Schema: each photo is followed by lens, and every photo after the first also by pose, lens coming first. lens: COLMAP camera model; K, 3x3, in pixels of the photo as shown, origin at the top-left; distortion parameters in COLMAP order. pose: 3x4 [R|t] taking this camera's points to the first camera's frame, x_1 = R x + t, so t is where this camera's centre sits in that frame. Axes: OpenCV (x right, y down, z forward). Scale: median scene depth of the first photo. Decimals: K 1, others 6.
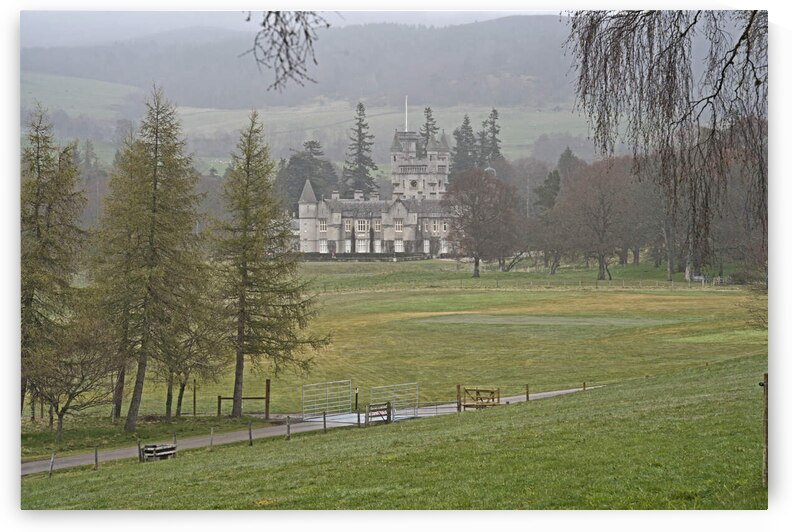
lens RADIAL K [[2731.8, 0, 395.4], [0, 2731.8, 265.7], [0, 0, 1]] dist [0.325474, 0.000000]
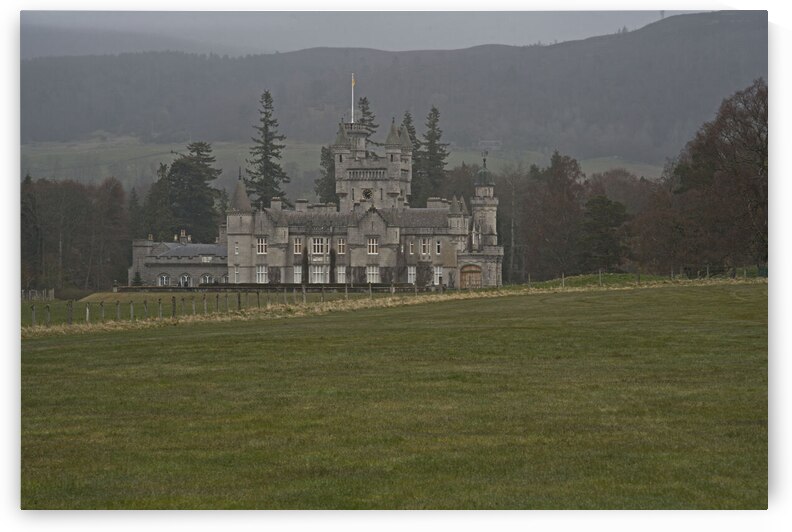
lens RADIAL K [[2946.4, 0, 398.8], [0, 2946.4, 269.1], [0, 0, 1]] dist [2.229182, 0.000000]
pose [[0.996473, 0.007967, 0.083531, -0.055076], [-0.006073, 0.999719, -0.022905, 0.008722], [-0.083690, 0.022317, 0.996242, 0.237681]]
